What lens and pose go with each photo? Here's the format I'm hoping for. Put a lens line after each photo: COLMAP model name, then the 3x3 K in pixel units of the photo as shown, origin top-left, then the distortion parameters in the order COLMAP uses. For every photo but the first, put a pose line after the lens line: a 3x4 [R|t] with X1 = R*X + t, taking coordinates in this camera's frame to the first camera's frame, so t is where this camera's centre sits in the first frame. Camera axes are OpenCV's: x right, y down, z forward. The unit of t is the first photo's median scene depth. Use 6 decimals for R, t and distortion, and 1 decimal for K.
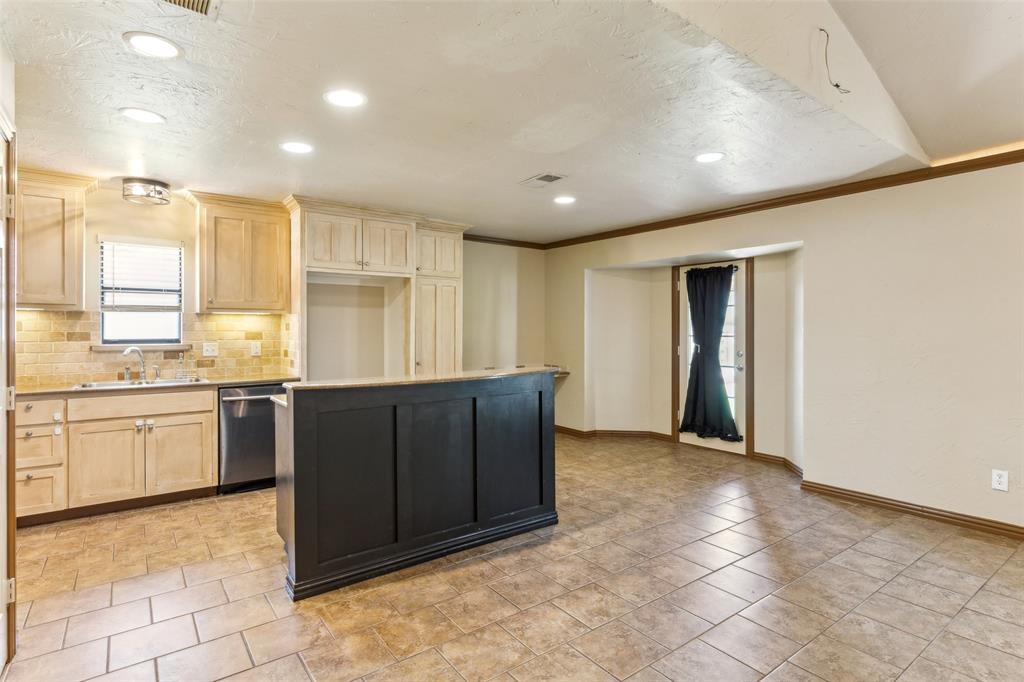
lens RADIAL K [[525.7, 0, 518.9], [0, 525.7, 331.2], [0, 0, 1]] dist [-0.000524, -0.002776]
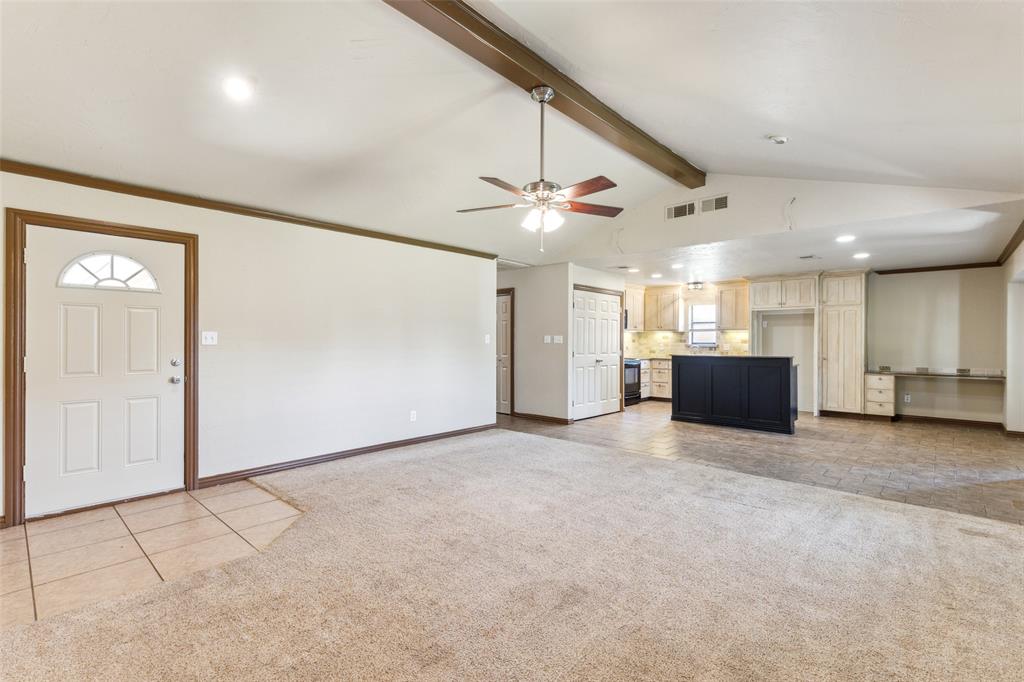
lens RADIAL K [[463.0, 0, 519.8], [0, 463.0, 340.2], [0, 0, 1]] dist [0.006988, -0.000529]
pose [[0.183932, -0.000550, -0.982939, 1.053644], [-0.006768, 0.999975, -0.001826, 0.011699], [0.982916, 0.006988, 0.183924, -0.220310]]
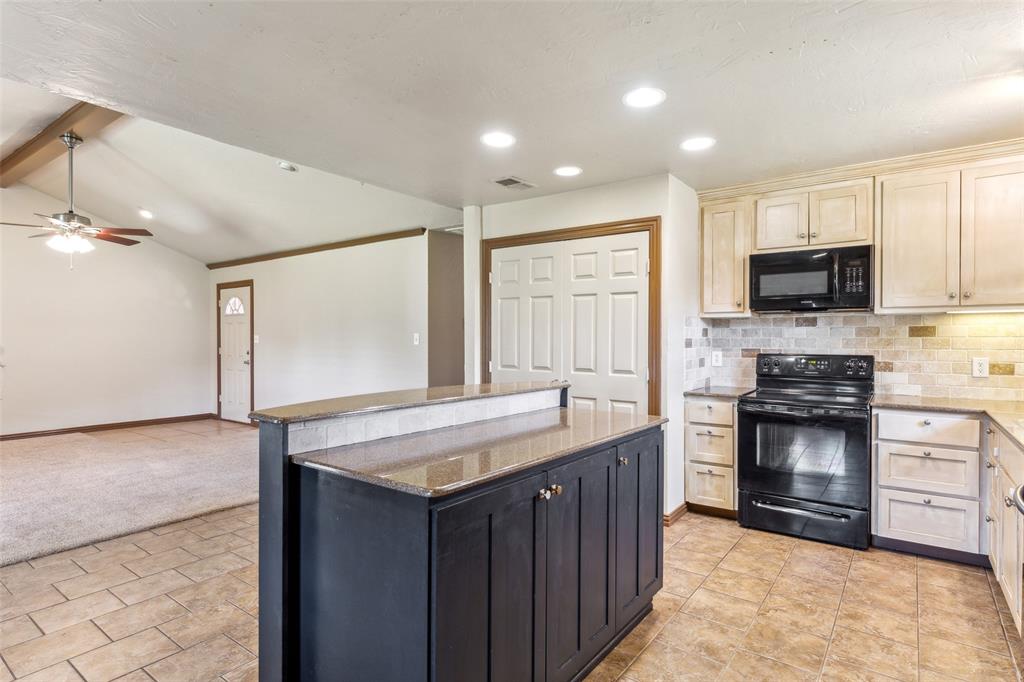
lens RADIAL K [[525.7, 0, 521.4], [0, 525.7, 338.6], [0, 0, 1]] dist [-0.000524, -0.002776]
pose [[-0.953532, 0.000155, -0.301290, -0.009555], [-0.001886, 0.999977, 0.006483, -0.000509], [0.301284, 0.006750, -0.953510, 0.984482]]
